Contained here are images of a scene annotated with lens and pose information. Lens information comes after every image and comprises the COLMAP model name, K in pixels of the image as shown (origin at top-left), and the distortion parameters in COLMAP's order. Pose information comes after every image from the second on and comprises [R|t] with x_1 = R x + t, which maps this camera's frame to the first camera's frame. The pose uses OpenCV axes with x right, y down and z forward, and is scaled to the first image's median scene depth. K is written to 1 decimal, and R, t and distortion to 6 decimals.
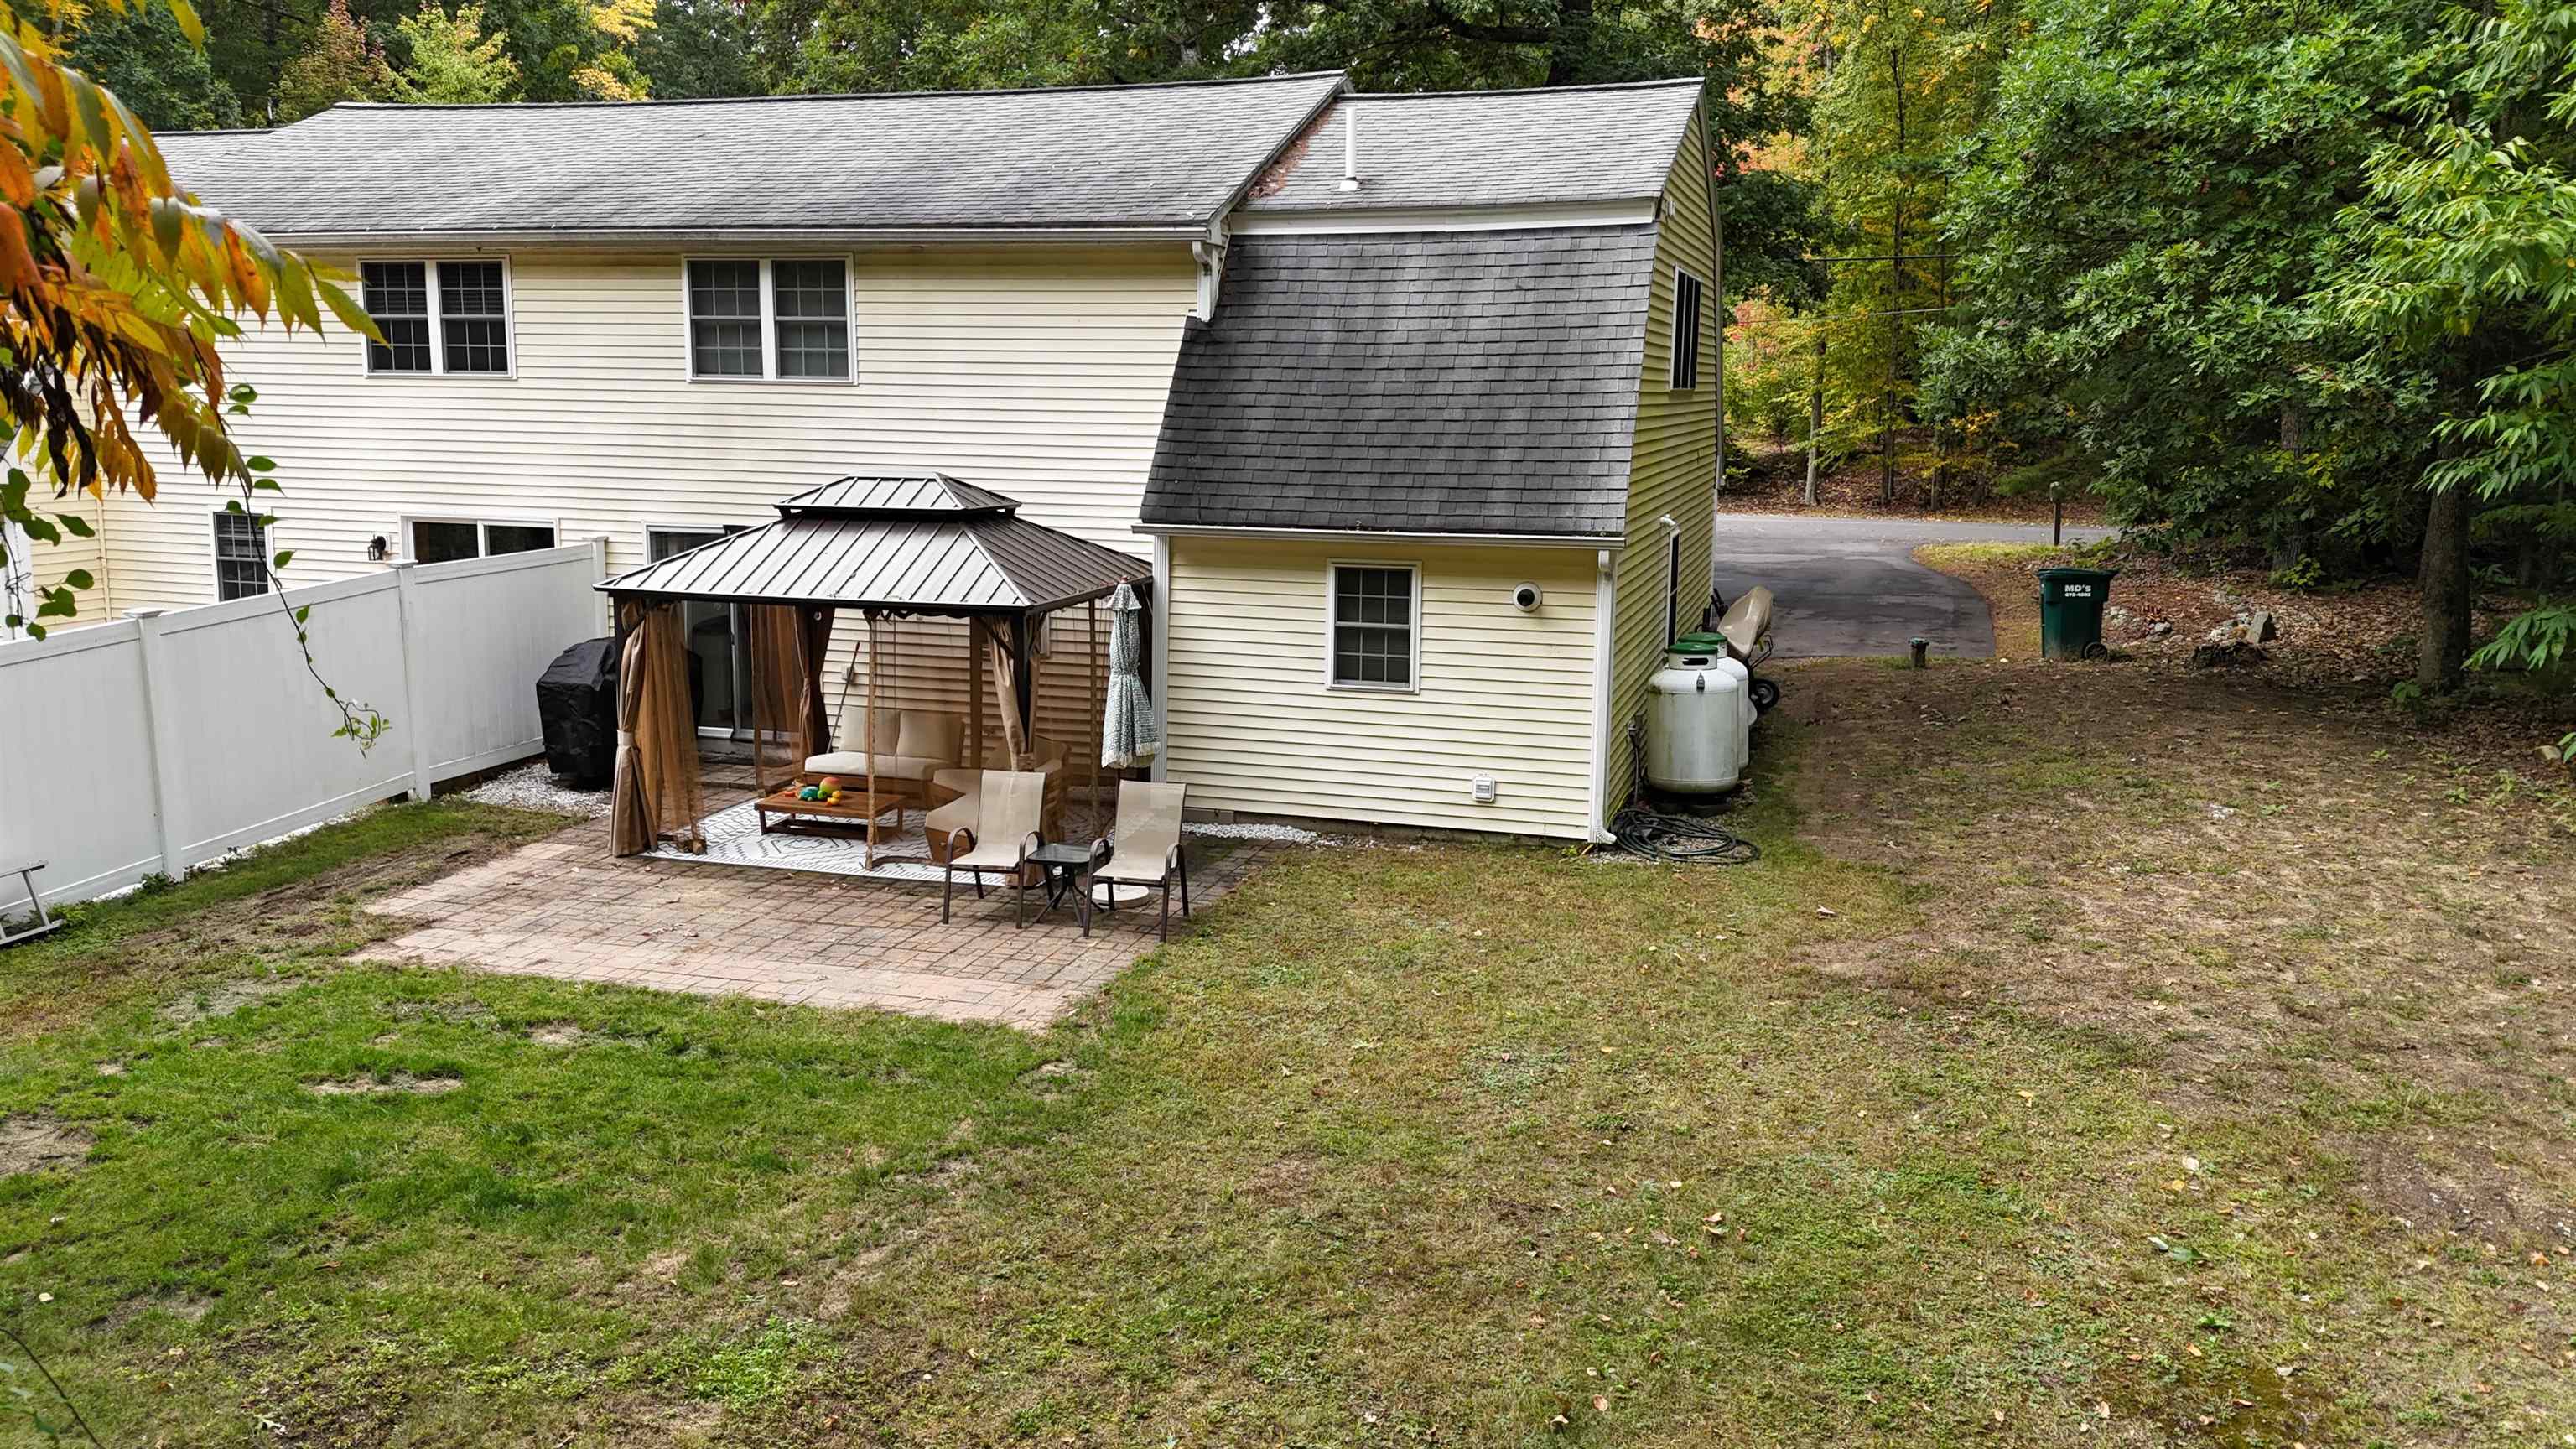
lens RADIAL K [[1880.6, 0, 1288.0], [0, 1880.6, 724.5], [0, 0, 1]] dist [0.110437, -0.159354]
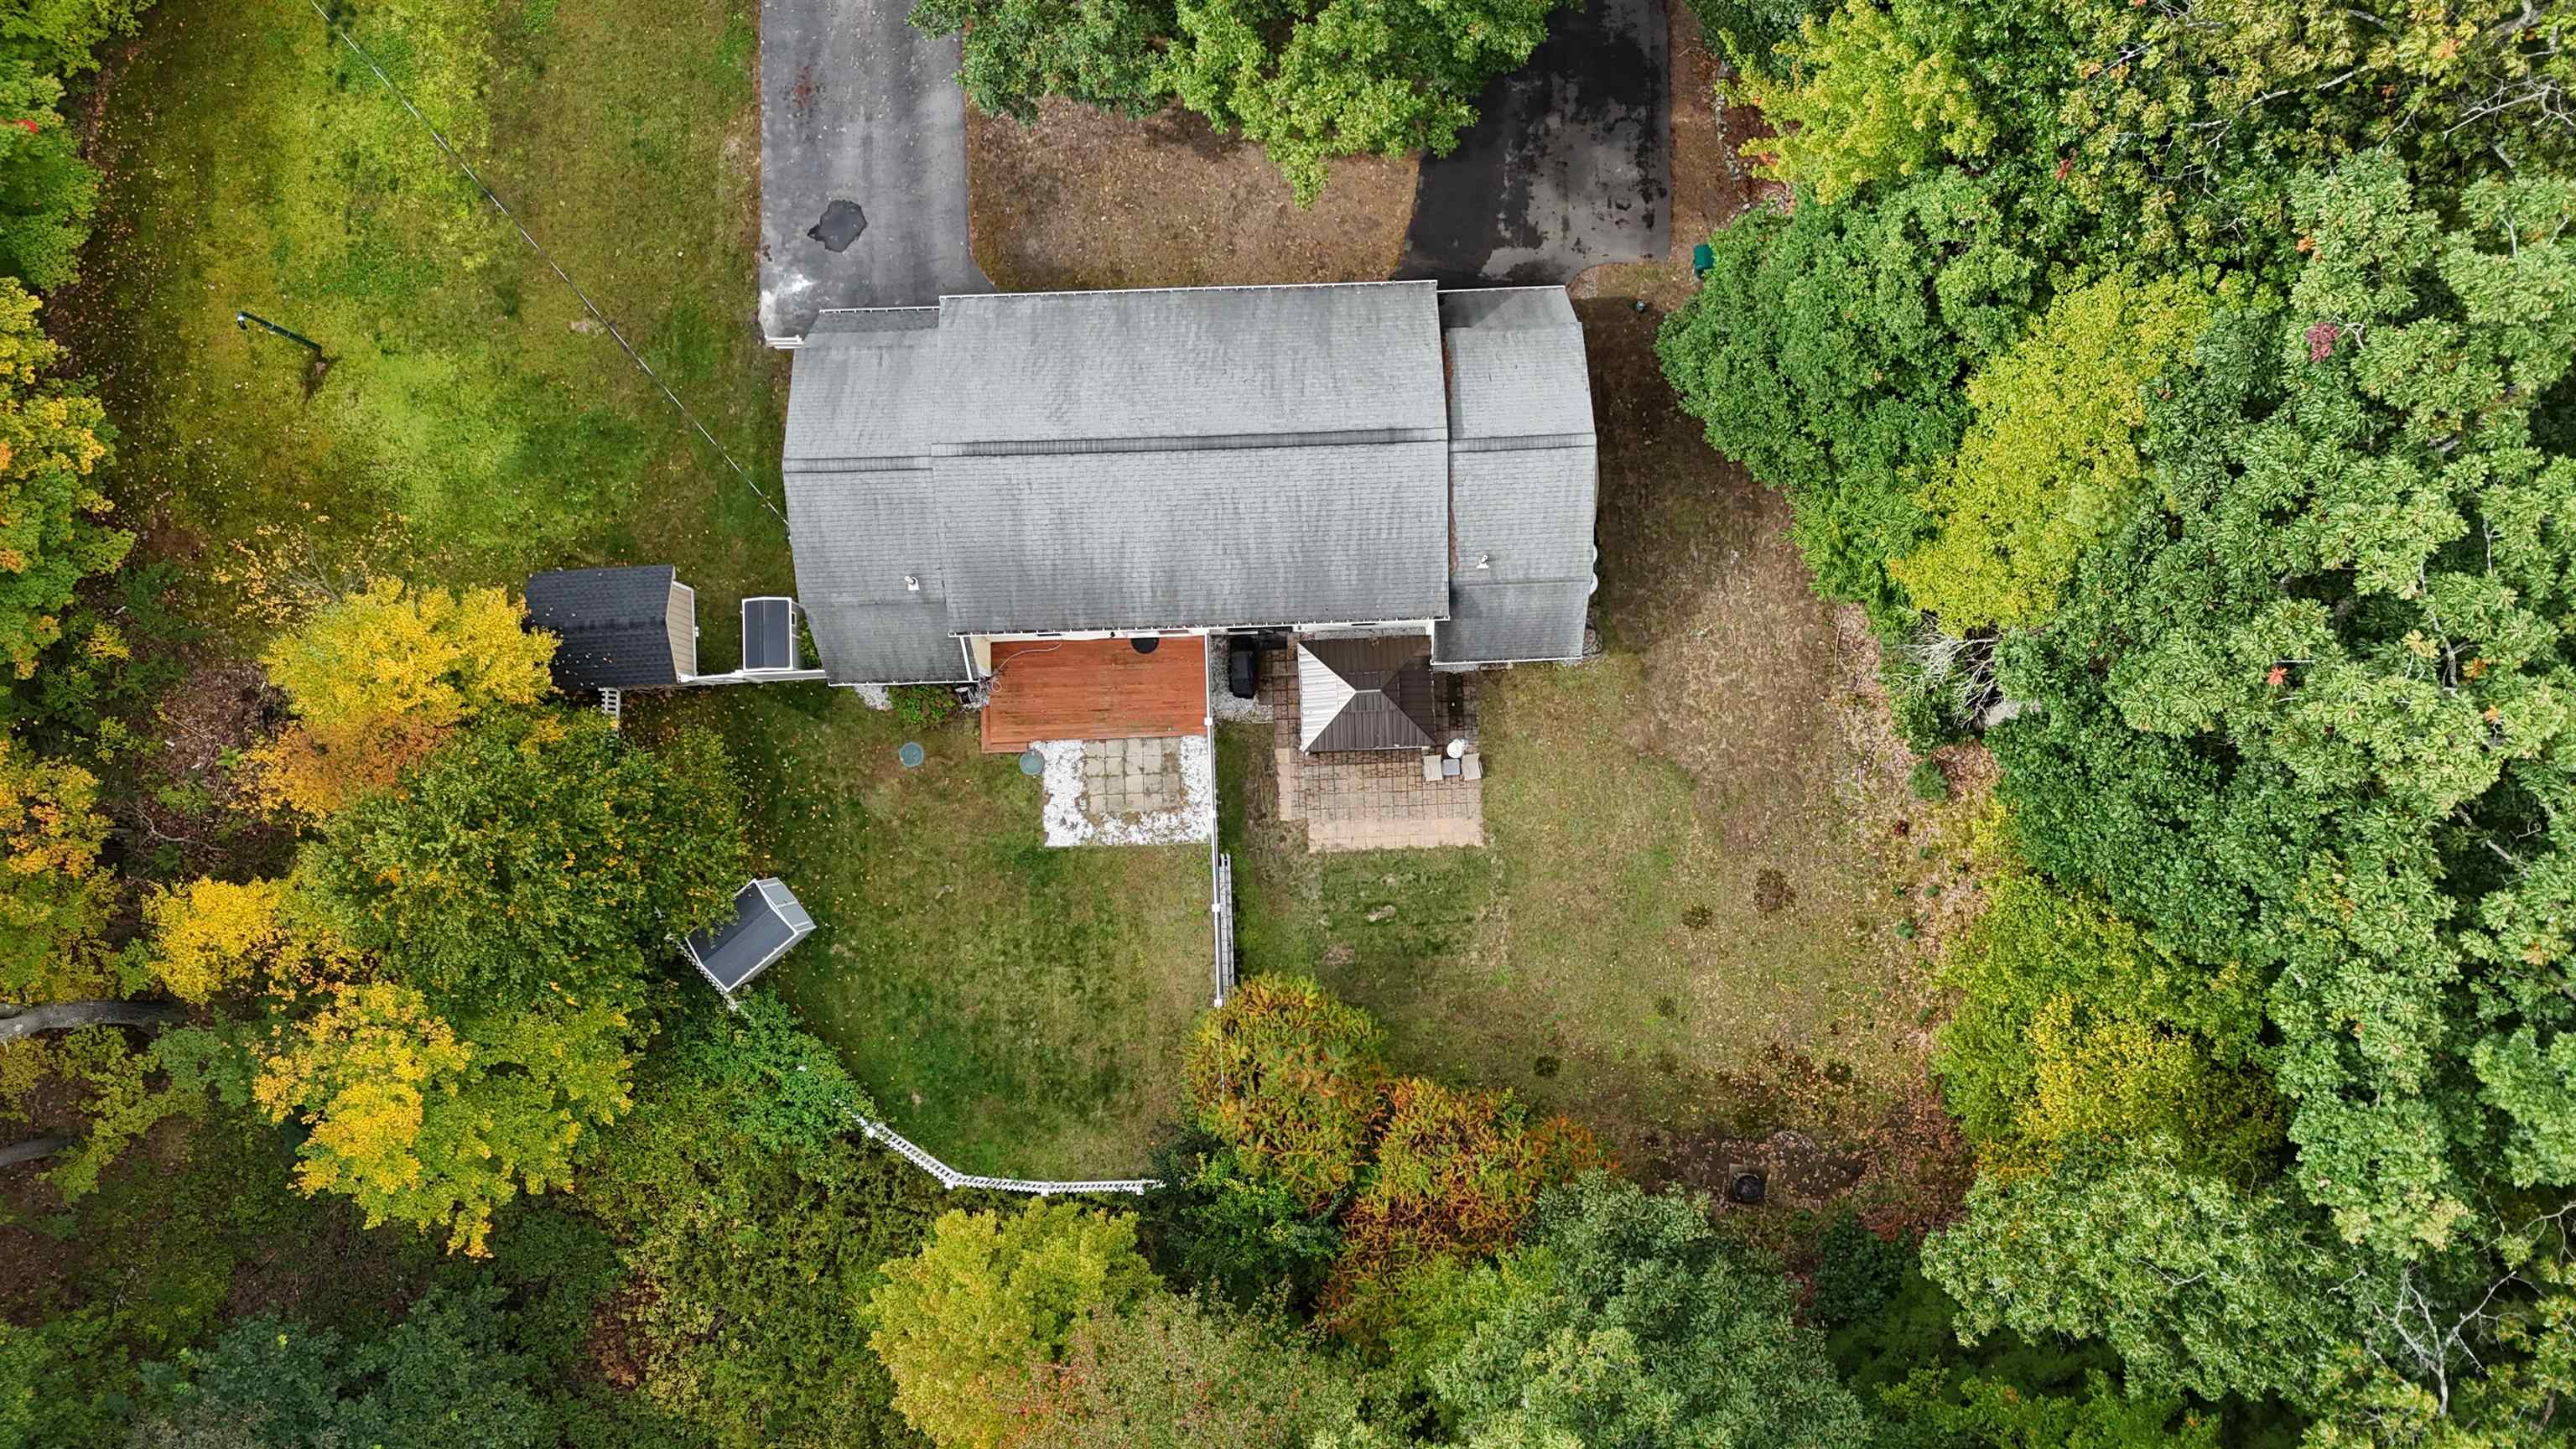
lens RADIAL K [[1832.0, 0, 1288.0], [0, 1832.0, 724.5], [0, 0, 1]] dist [0.152316, -0.319245]
pose [[0.944676, -0.327951, 0.005919, -0.373720], [0.080796, 0.250150, 0.964830, -3.188636], [-0.317898, -0.910974, 0.262808, 0.142858]]
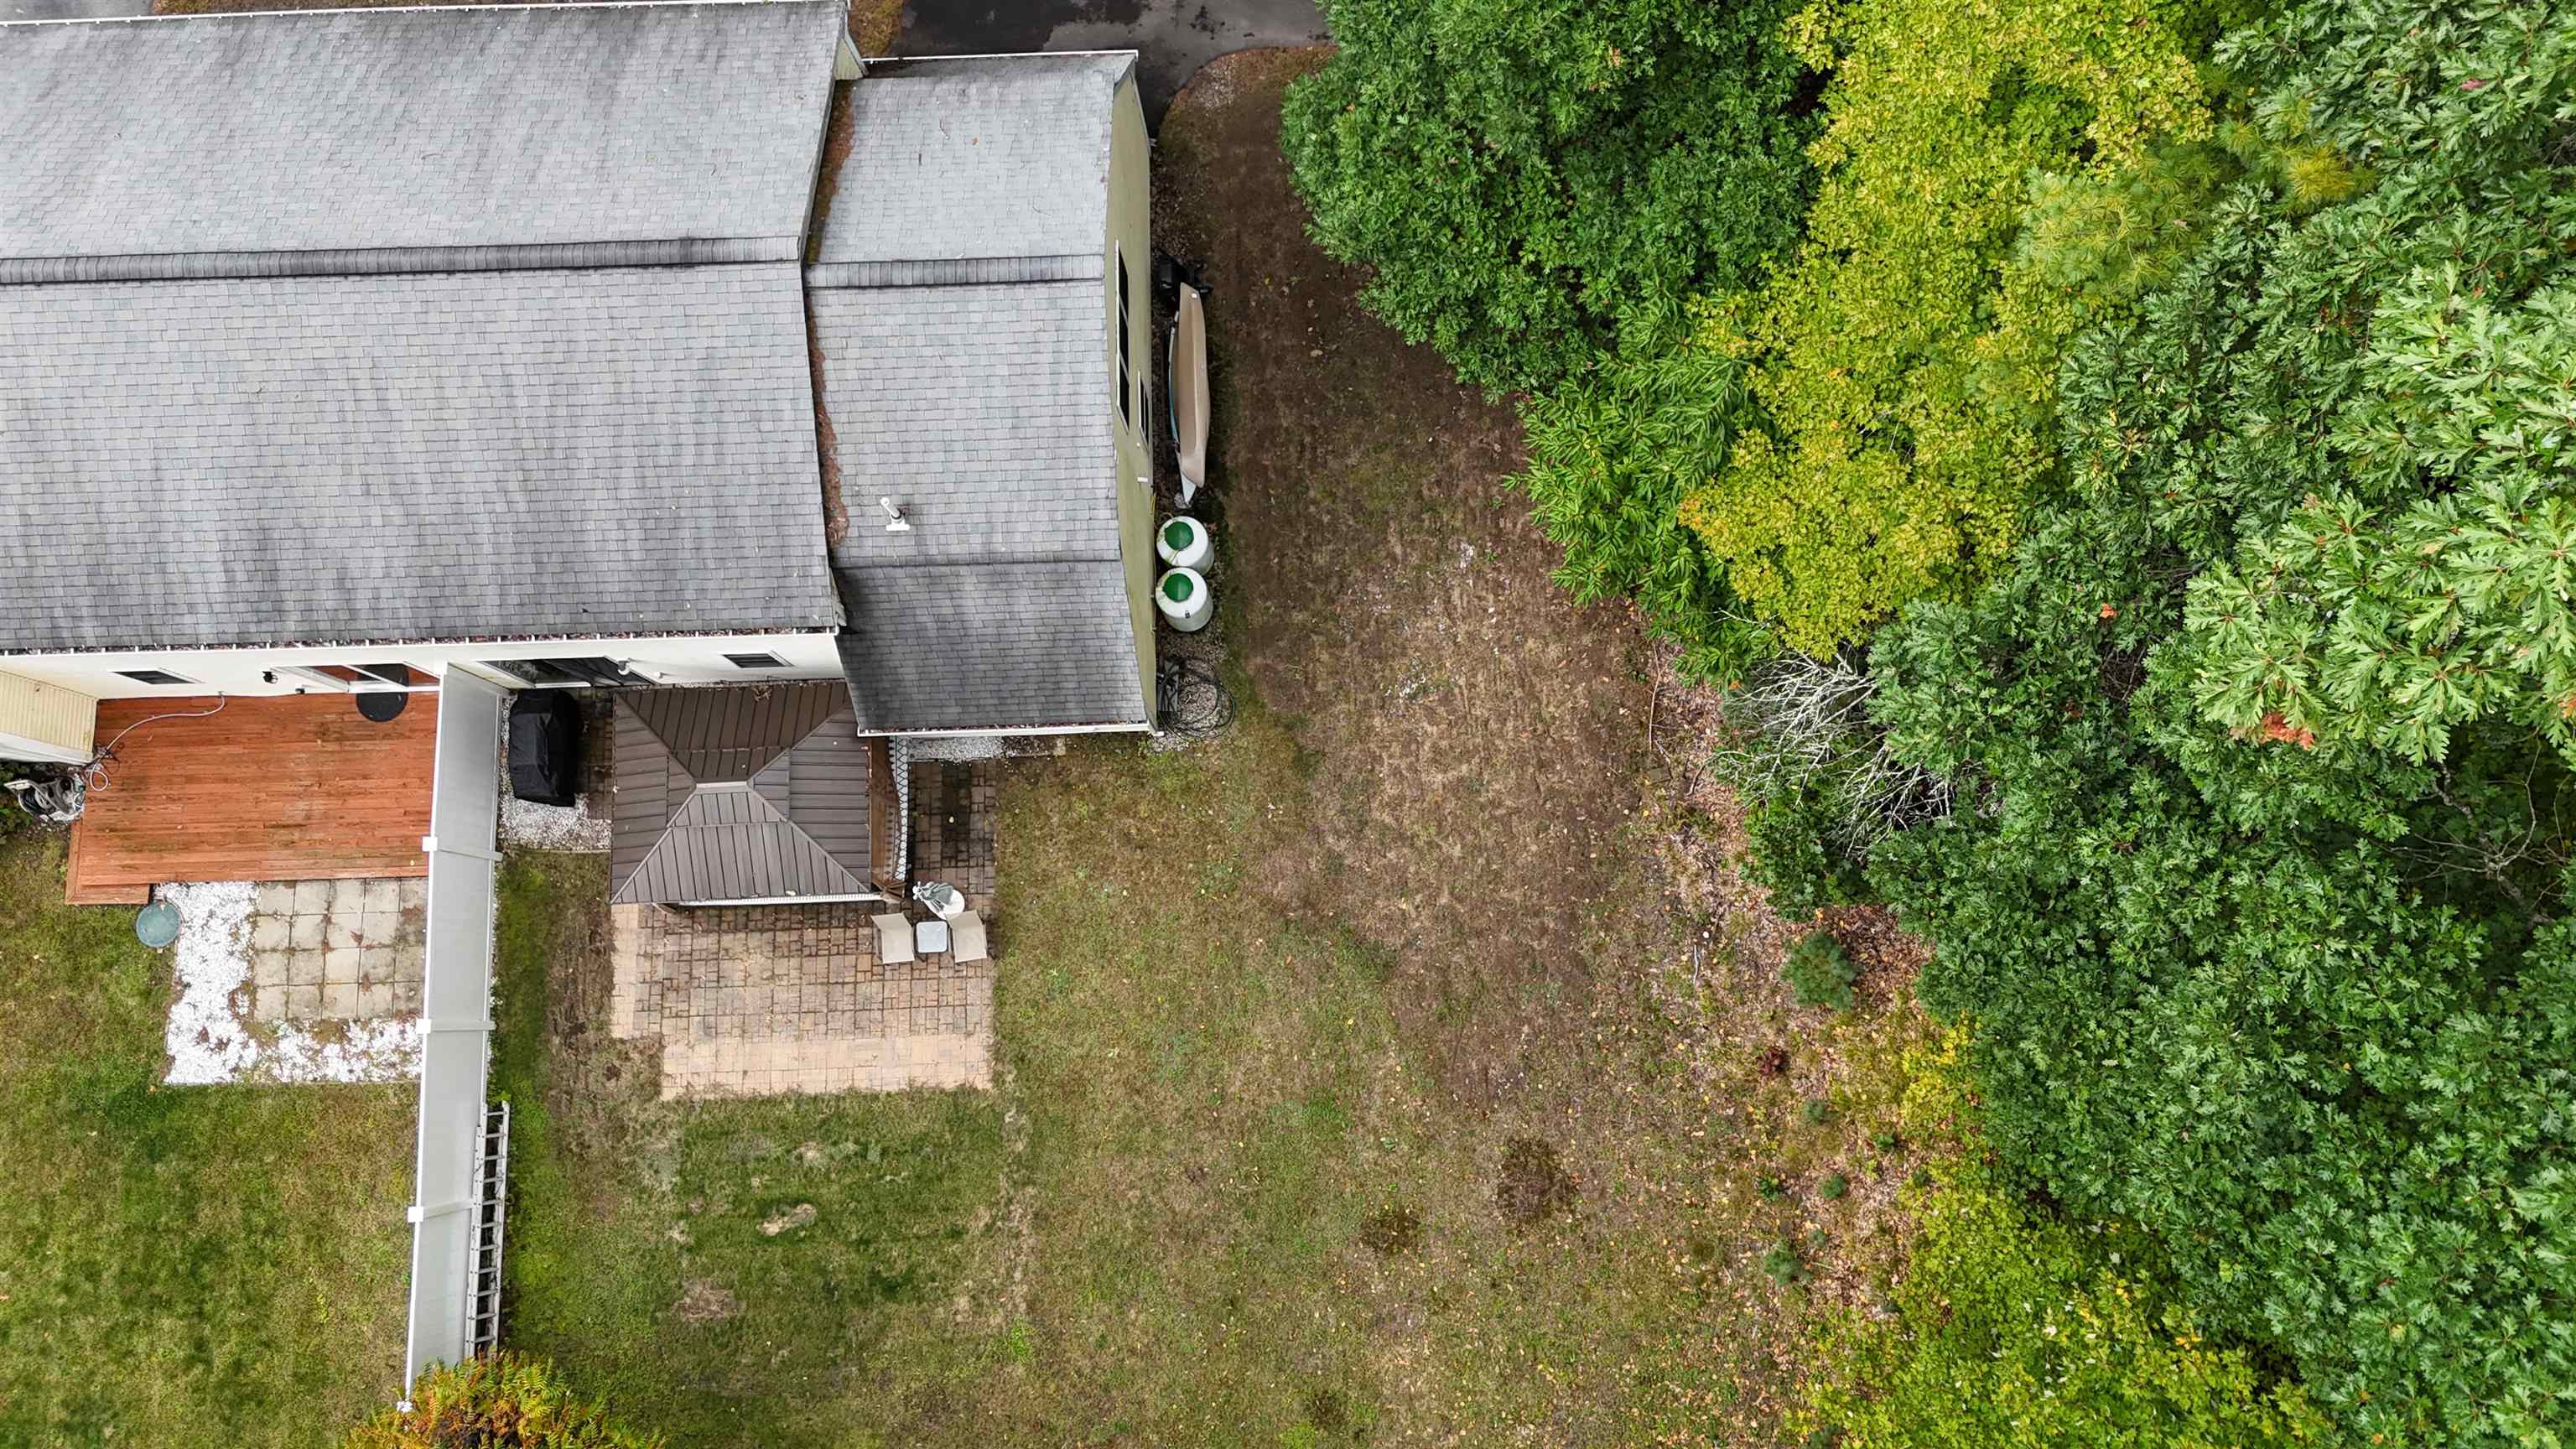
lens RADIAL K [[1880.6, 0, 1288.0], [0, 1880.6, 724.5], [0, 0, 1]] dist [0.110437, -0.159354]
pose [[0.947670, -0.318699, 0.018762, 0.254793], [0.097782, 0.345700, 0.933236, -1.668402], [-0.303907, -0.882566, 0.358773, 0.276945]]
